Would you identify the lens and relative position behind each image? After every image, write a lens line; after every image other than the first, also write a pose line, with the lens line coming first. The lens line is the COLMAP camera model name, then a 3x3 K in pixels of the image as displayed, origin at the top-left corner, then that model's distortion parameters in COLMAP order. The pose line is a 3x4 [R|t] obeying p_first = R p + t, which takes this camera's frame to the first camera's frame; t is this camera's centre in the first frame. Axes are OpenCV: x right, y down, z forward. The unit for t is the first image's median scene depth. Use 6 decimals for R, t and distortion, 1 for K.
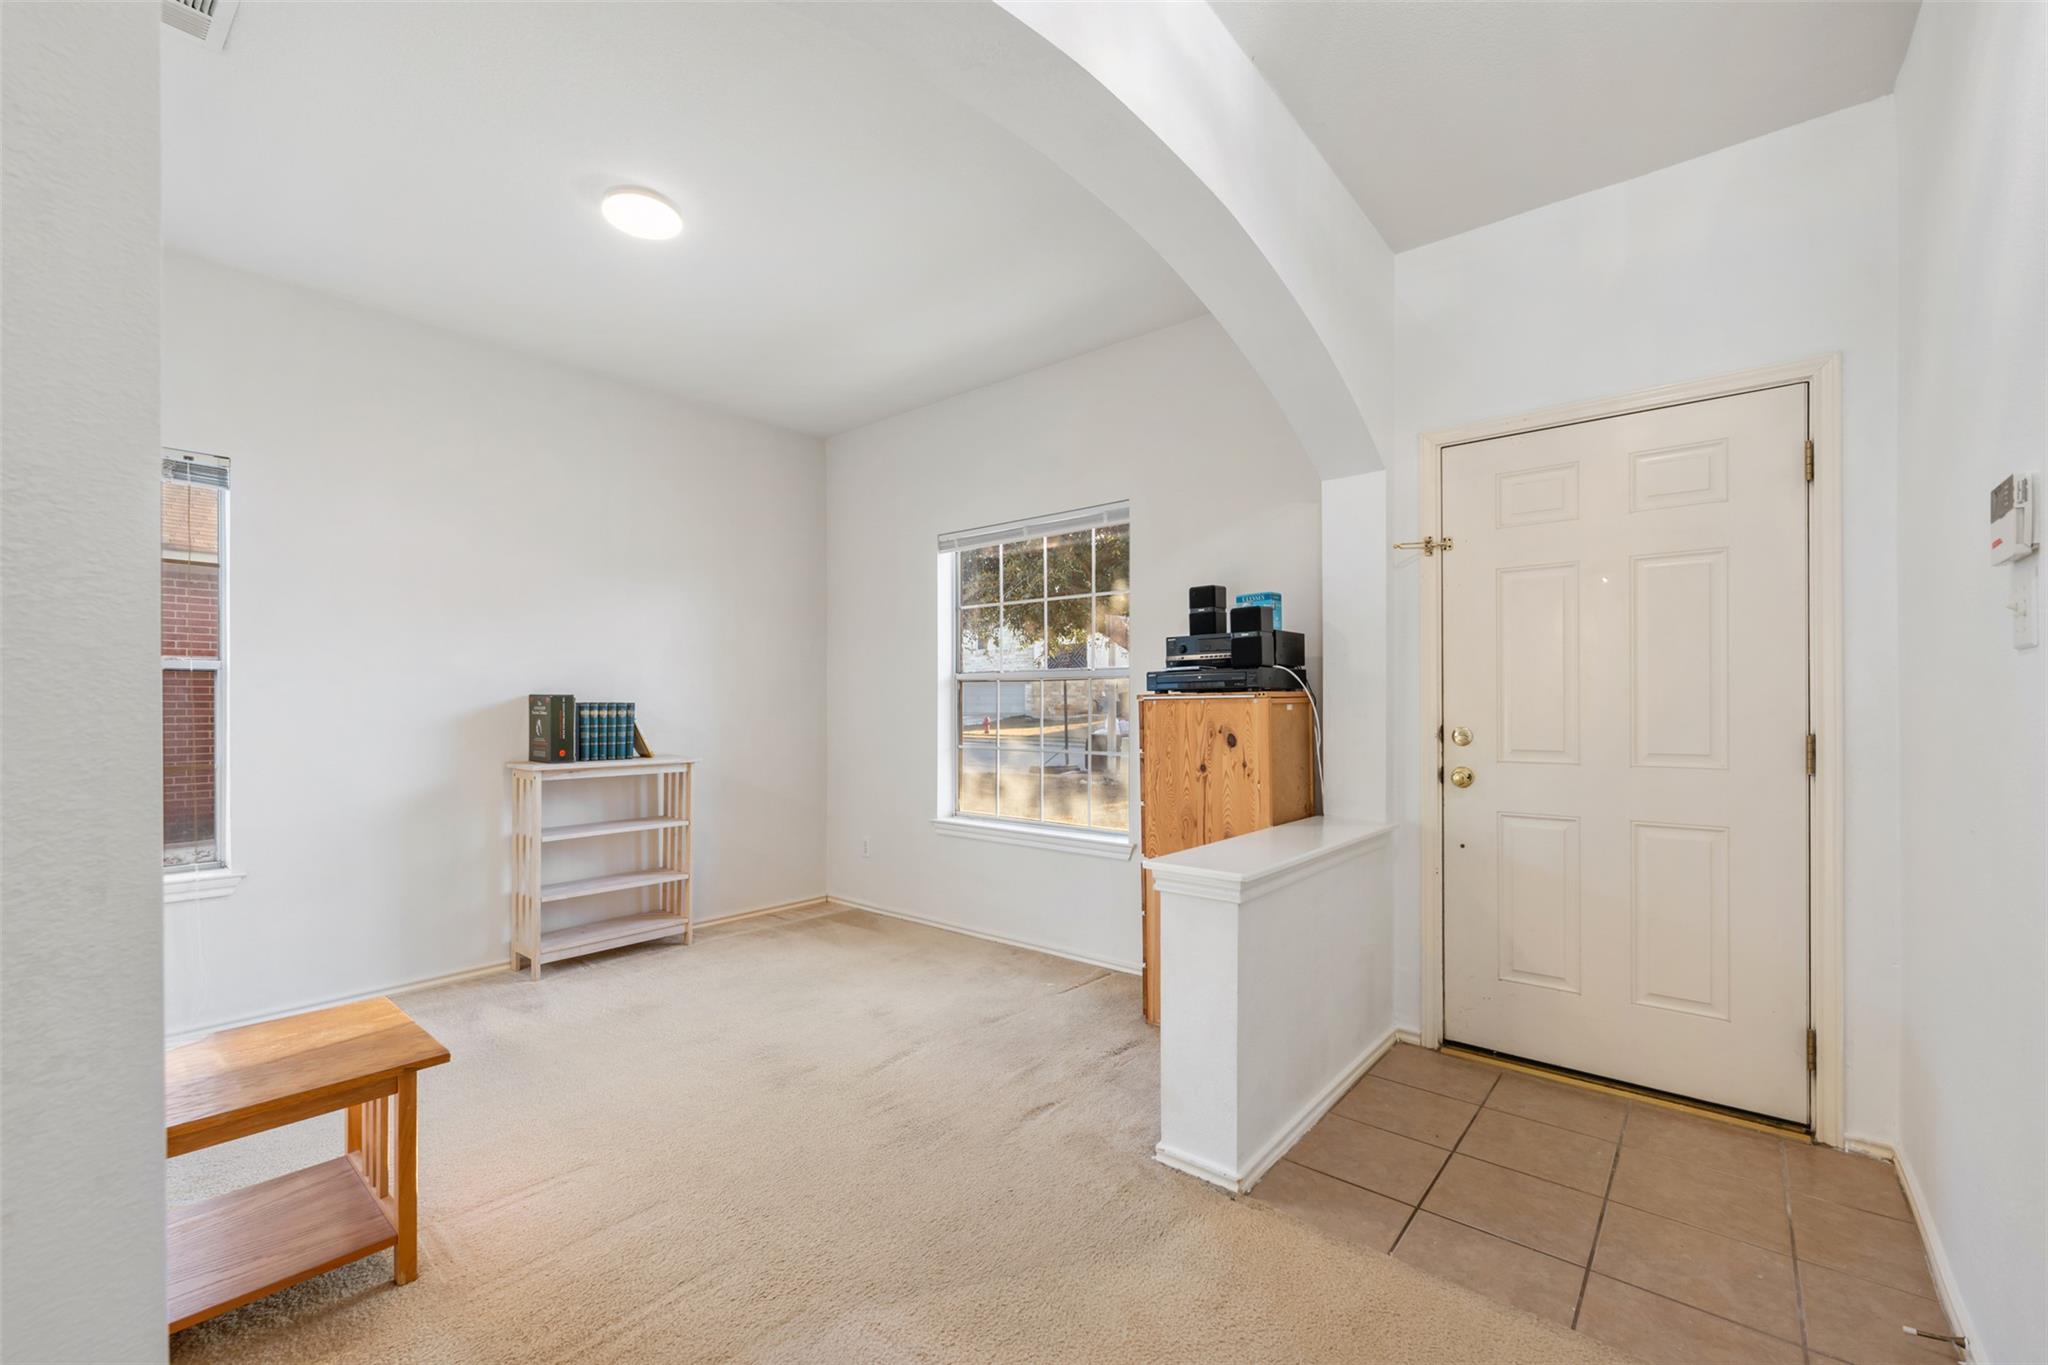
lens RADIAL K [[838.5, 0, 1028.4], [0, 838.5, 697.6], [0, 0, 1]] dist [-0.003509, -0.000012]
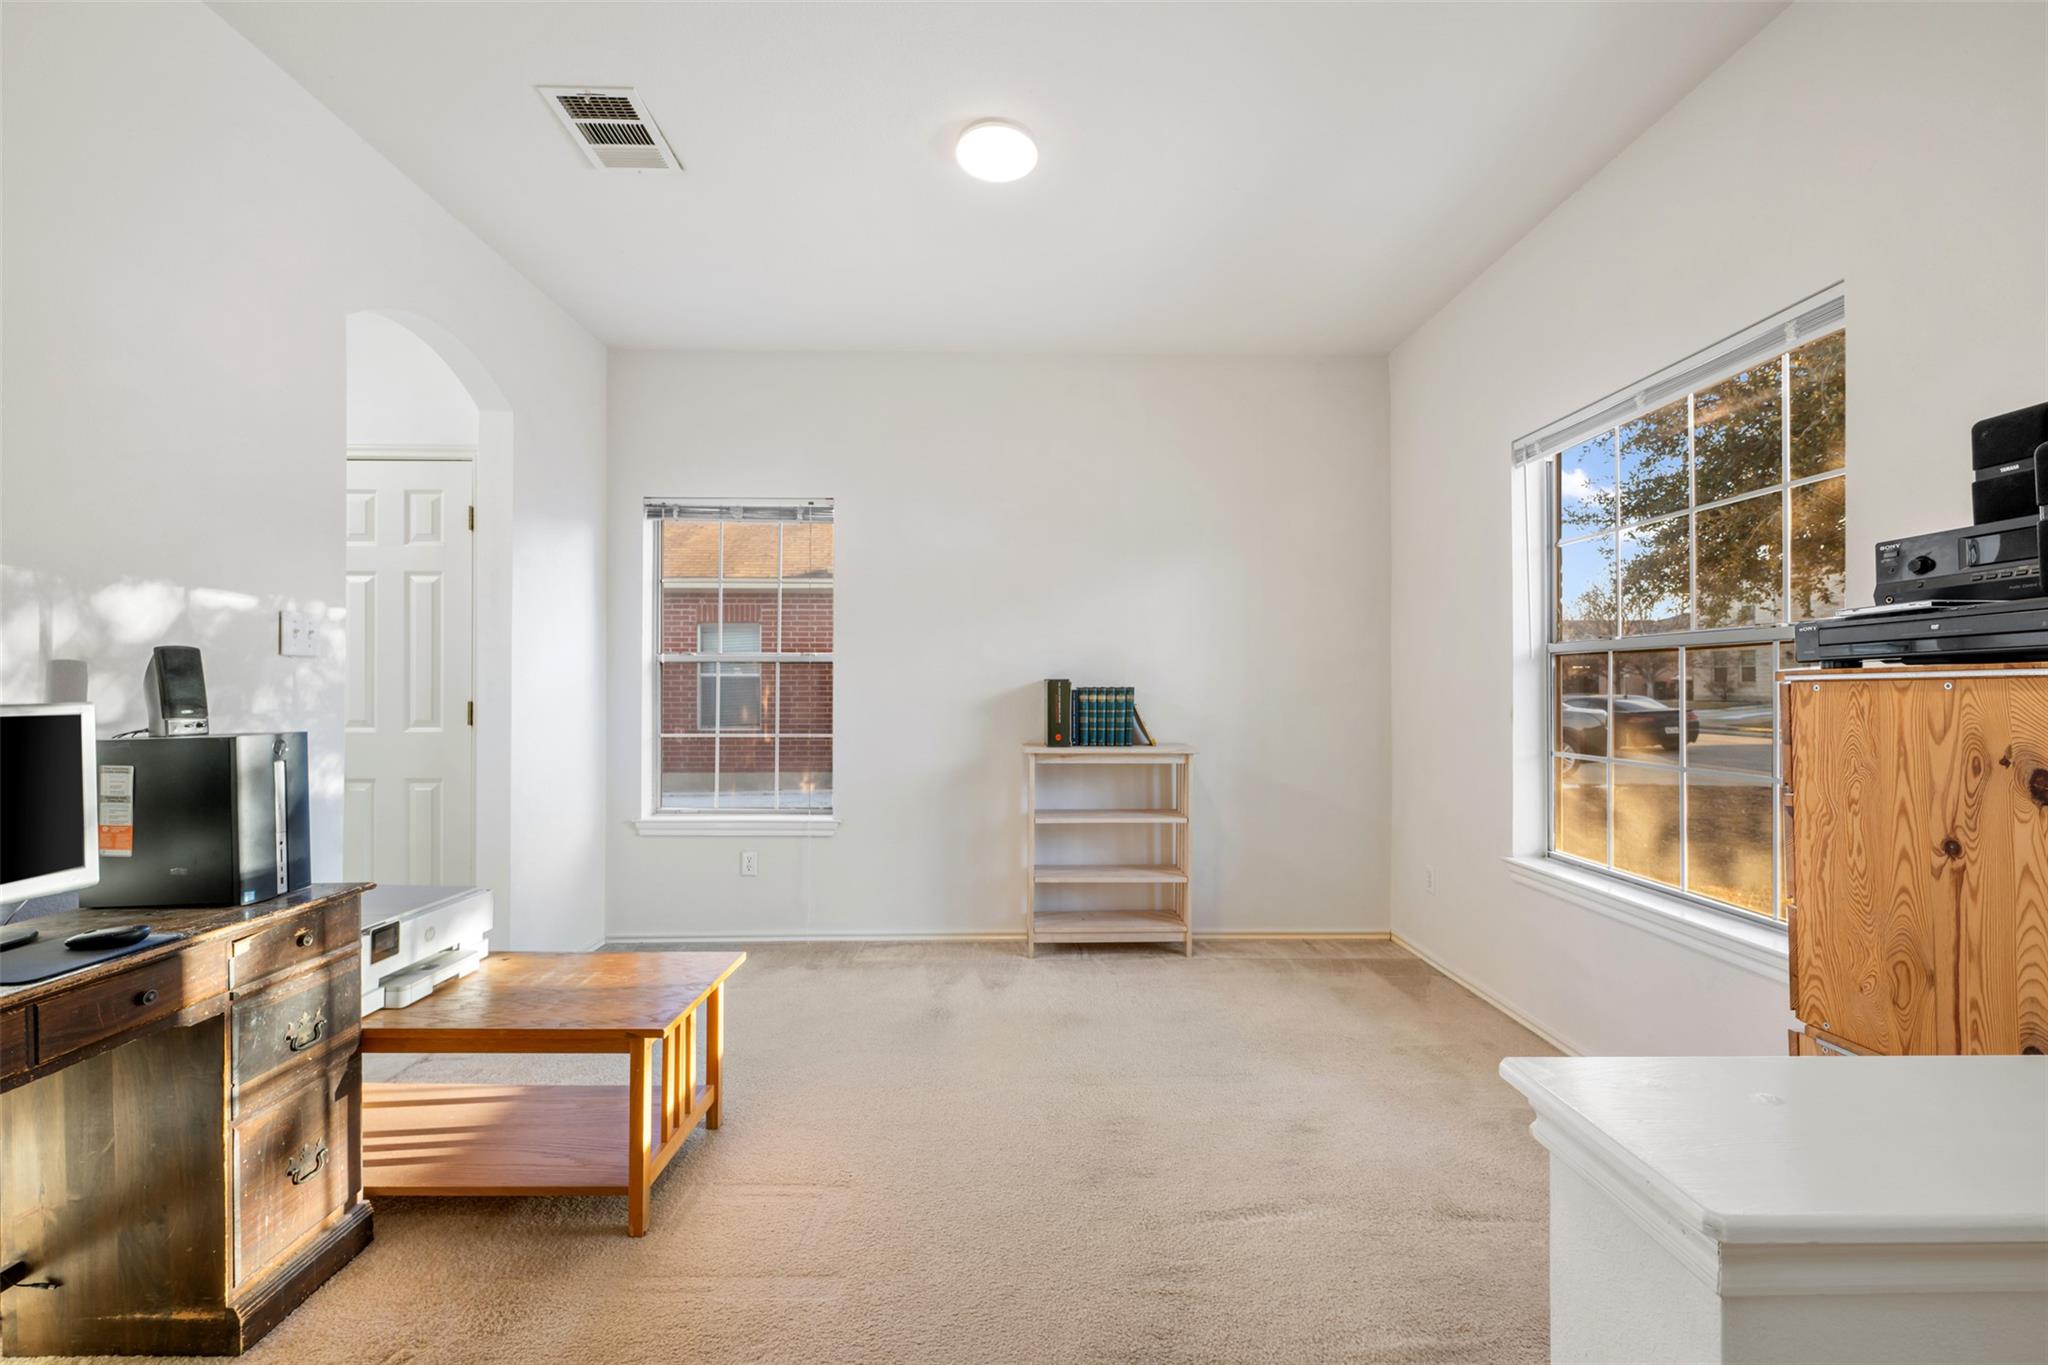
lens RADIAL K [[838.5, 0, 1002.5], [0, 838.5, 678.6], [0, 0, 1]] dist [-0.003509, -0.000012]
pose [[0.654086, -0.007472, -0.756383, 0.161348], [0.004802, 0.999972, -0.005726, 0.001196], [0.756405, 0.000113, 0.654104, 0.288841]]
